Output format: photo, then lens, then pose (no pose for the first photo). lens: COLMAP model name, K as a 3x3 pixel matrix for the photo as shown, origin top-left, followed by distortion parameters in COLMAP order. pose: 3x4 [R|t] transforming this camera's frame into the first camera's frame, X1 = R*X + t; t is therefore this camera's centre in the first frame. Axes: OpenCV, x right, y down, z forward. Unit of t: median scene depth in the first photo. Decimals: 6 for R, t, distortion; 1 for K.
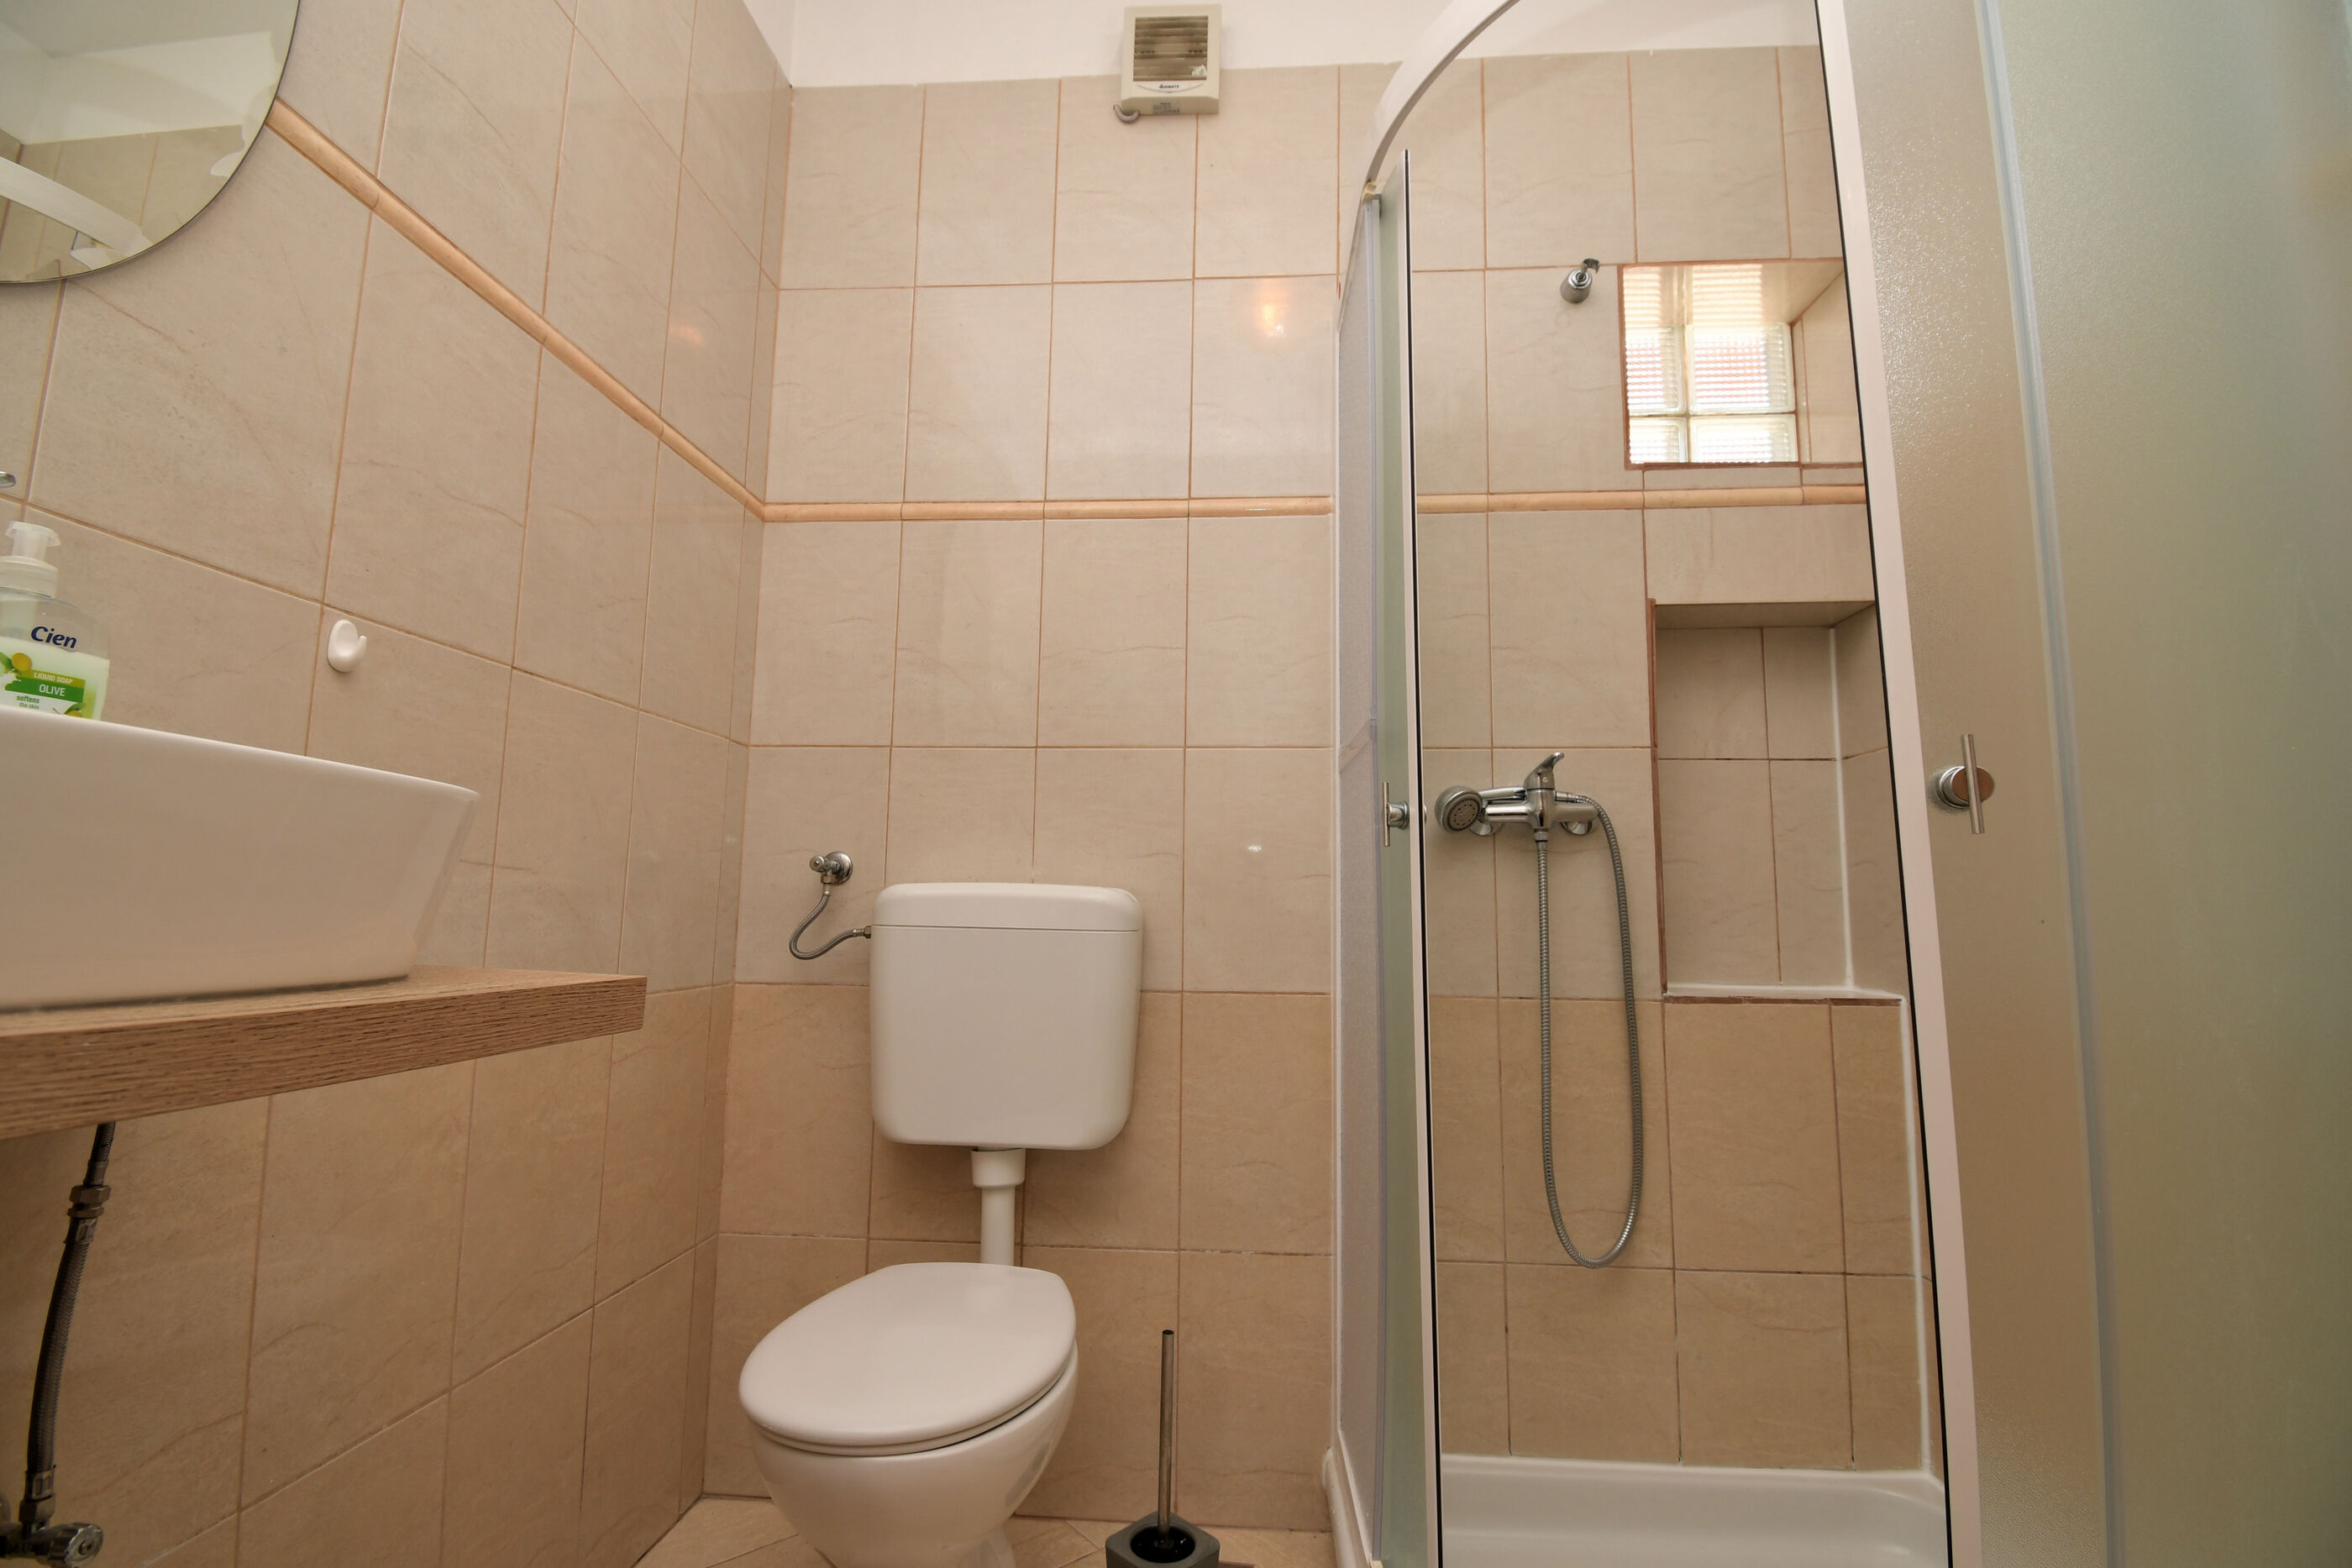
lens RADIAL K [[1030.8, 0, 1179.0], [0, 1030.8, 793.0], [0, 0, 1]] dist [0.023980, -0.028684]
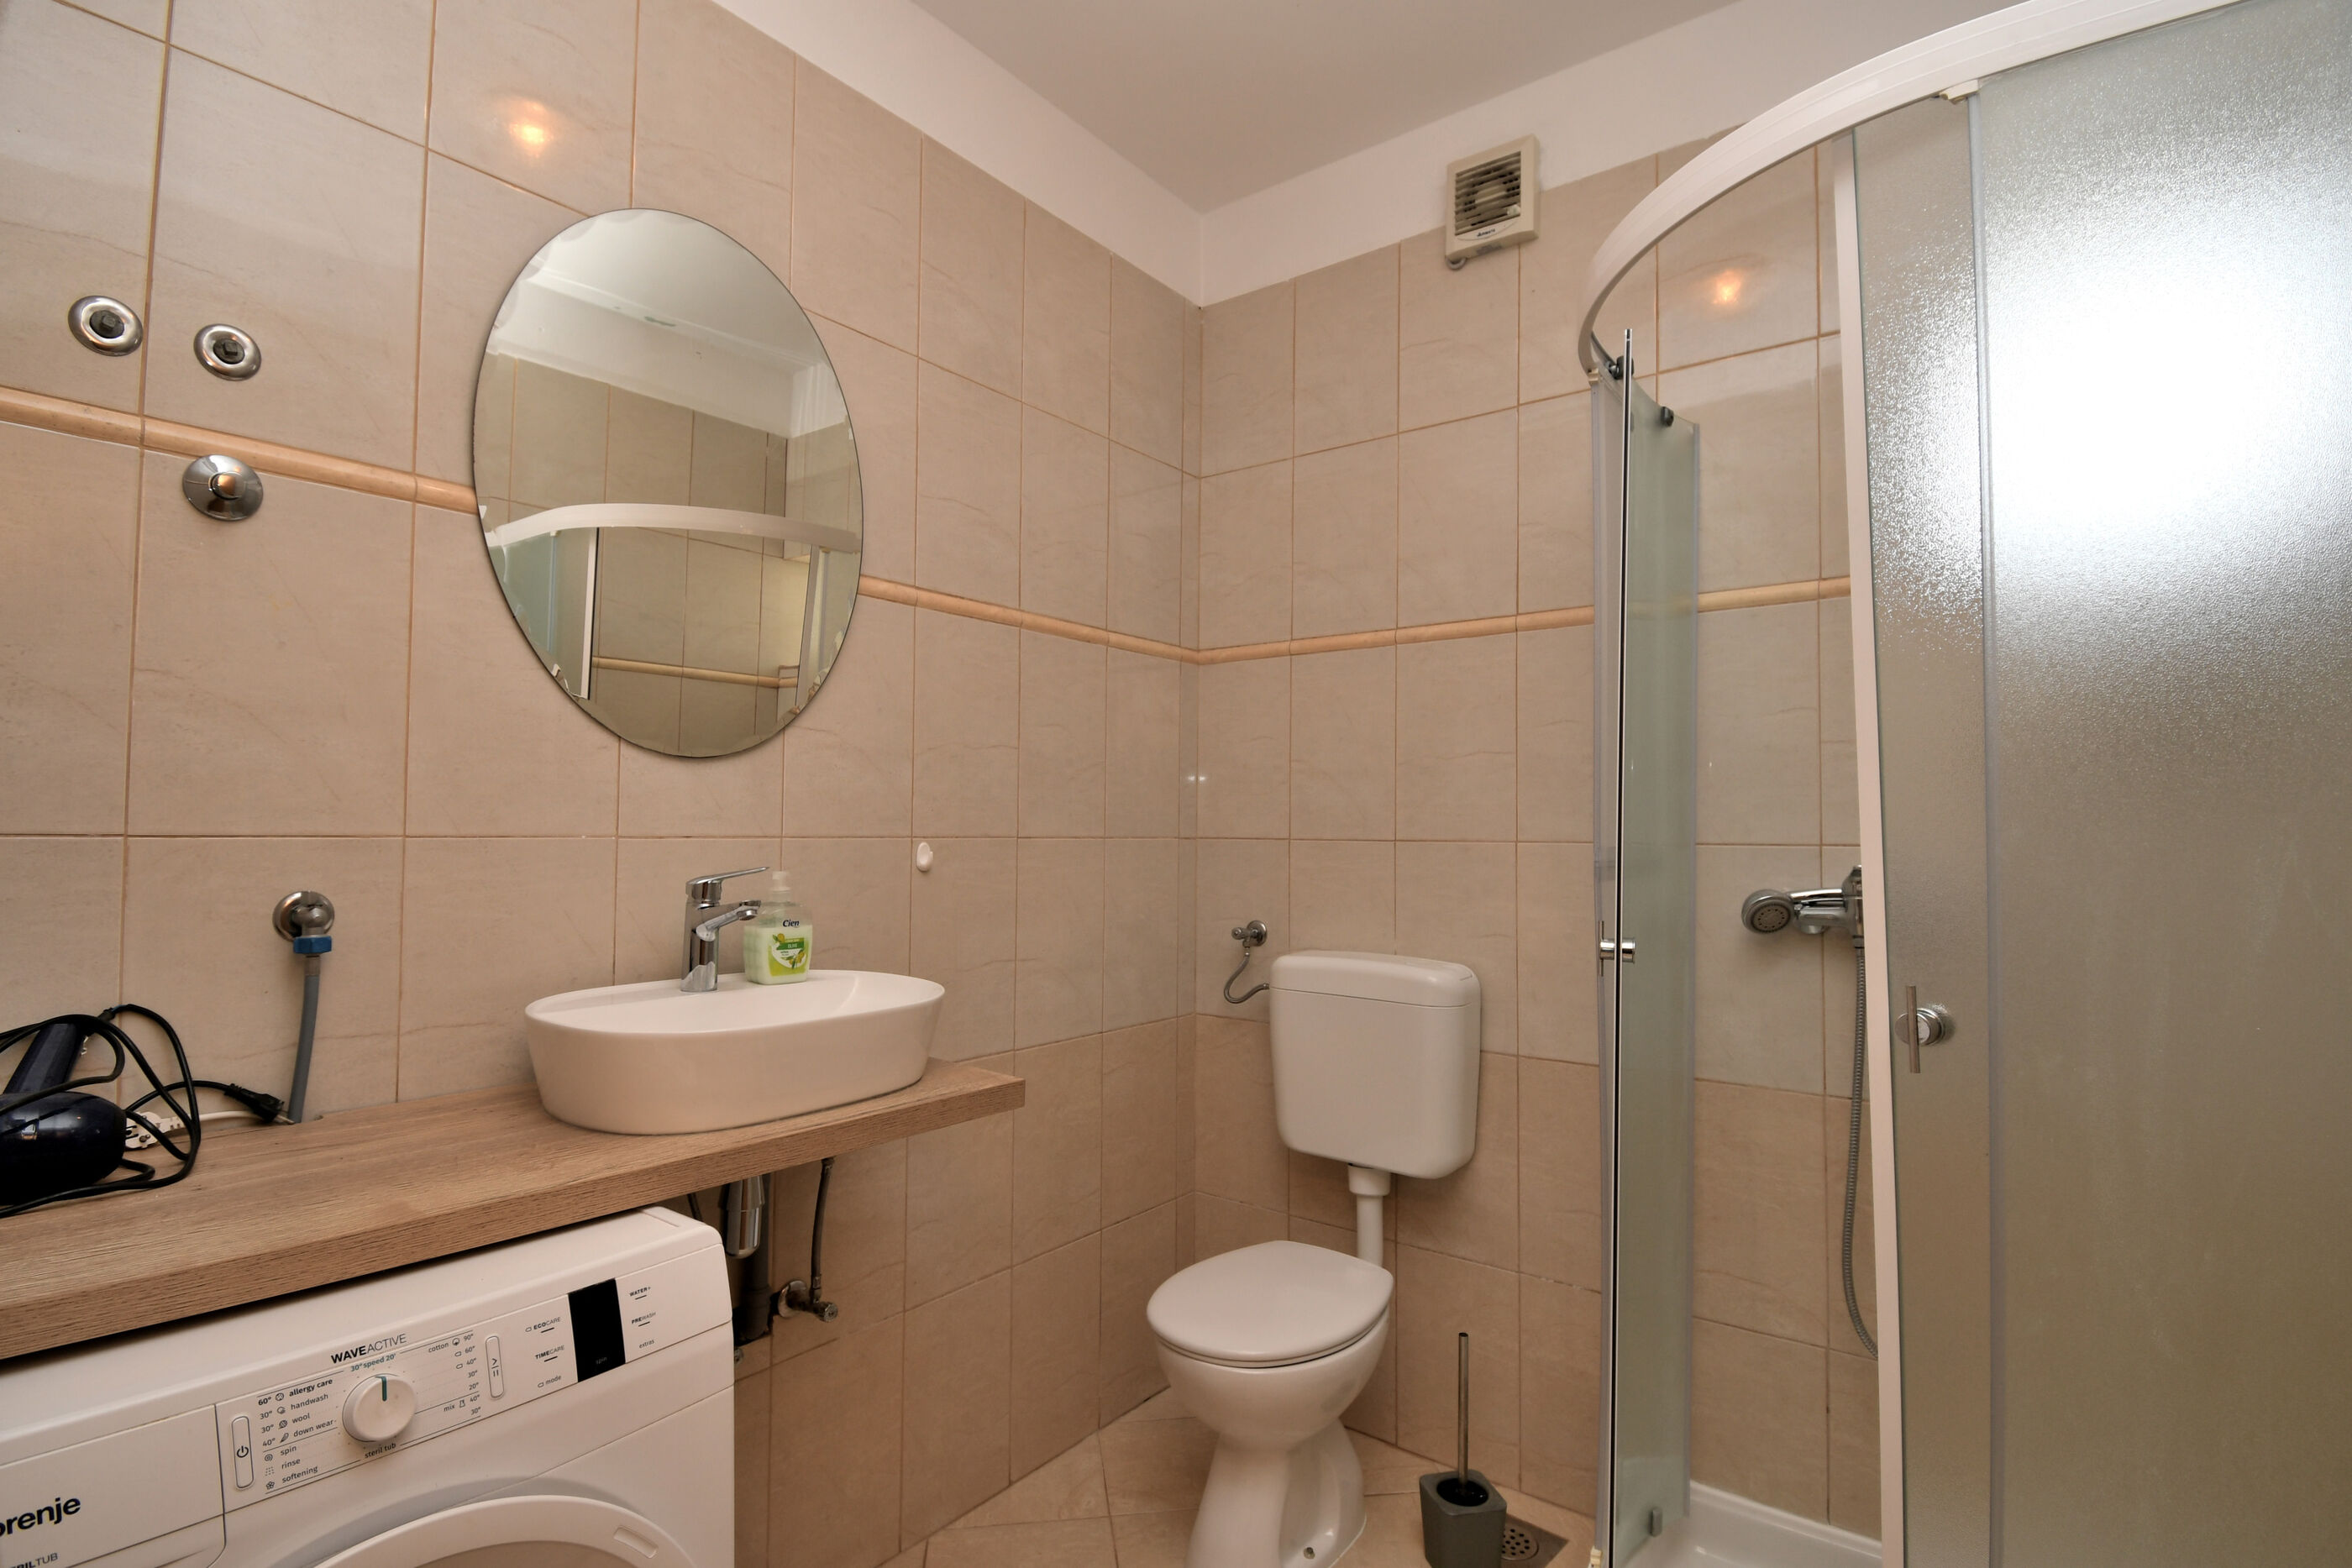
lens RADIAL K [[1126.1, 0, 1183.2], [0, 1126.1, 791.4], [0, 0, 1]] dist [0.011535, -0.022193]
pose [[0.837230, -0.025212, -0.546270, 0.393079], [0.066604, 0.996201, 0.056101, -0.201711], [0.542780, -0.083353, 0.835728, -0.237546]]
